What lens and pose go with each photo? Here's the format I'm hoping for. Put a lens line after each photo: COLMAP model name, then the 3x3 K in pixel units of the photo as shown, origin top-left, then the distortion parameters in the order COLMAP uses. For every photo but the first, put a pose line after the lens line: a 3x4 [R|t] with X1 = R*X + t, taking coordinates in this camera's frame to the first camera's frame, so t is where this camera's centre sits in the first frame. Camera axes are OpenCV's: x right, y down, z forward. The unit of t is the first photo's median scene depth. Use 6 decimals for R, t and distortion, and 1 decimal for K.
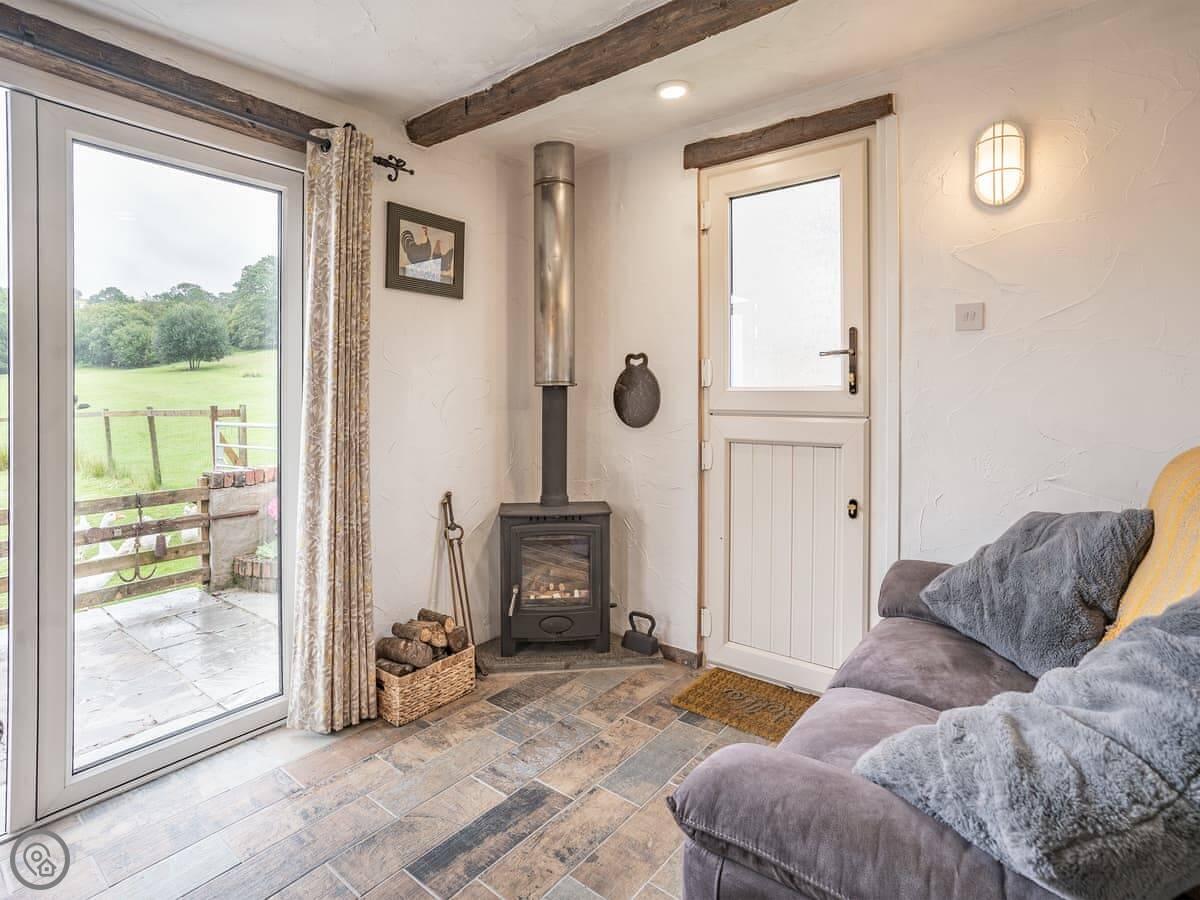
lens RADIAL K [[616.8, 0, 603.9], [0, 616.8, 383.7], [0, 0, 1]] dist [-0.049428, 0.020300]
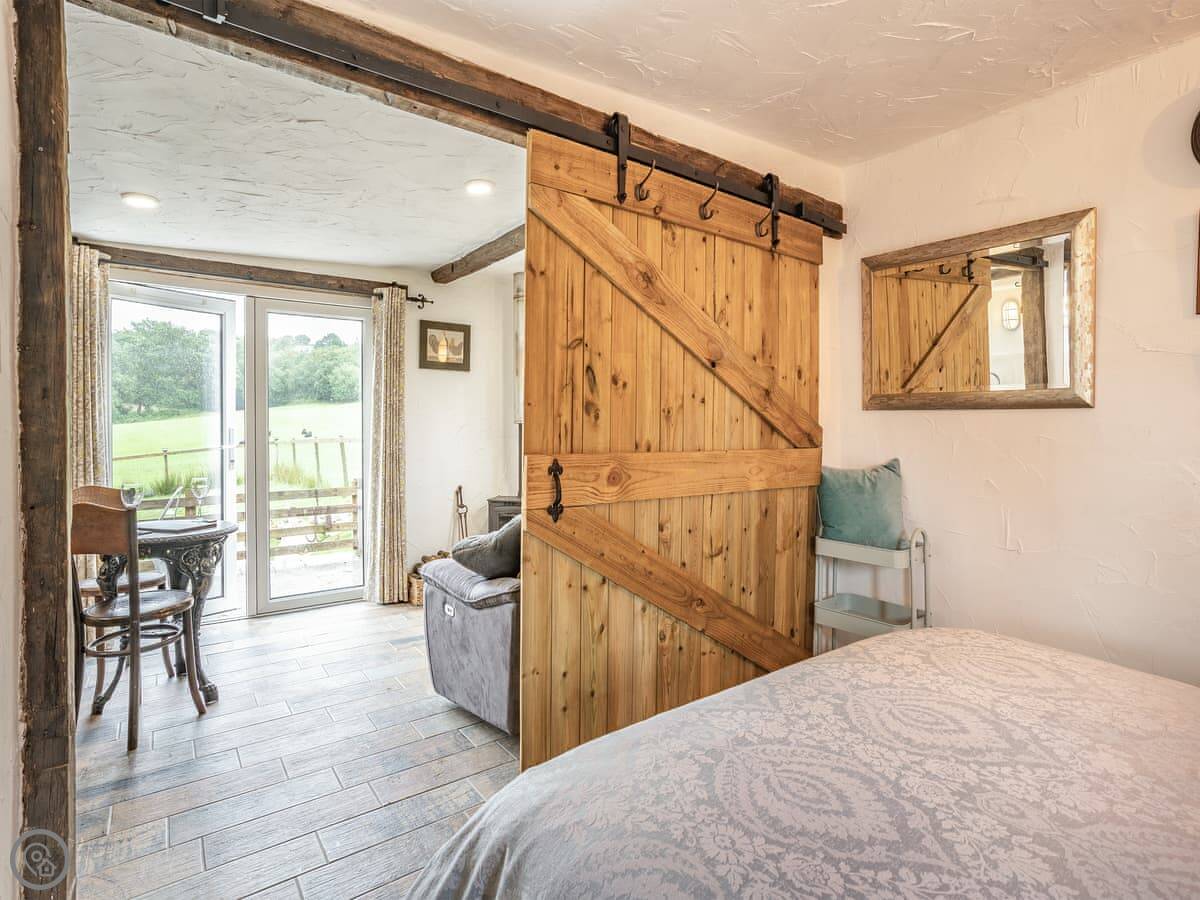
lens RADIAL K [[599.0, 0, 600.9], [0, 599.0, 429.0], [0, 0, 1]] dist [-0.070036, 0.038787]
pose [[0.968228, 0.005231, -0.250016, 0.592350], [0.000132, 0.999770, 0.021432, -0.017838], [0.250071, -0.020784, 0.968004, -0.549335]]
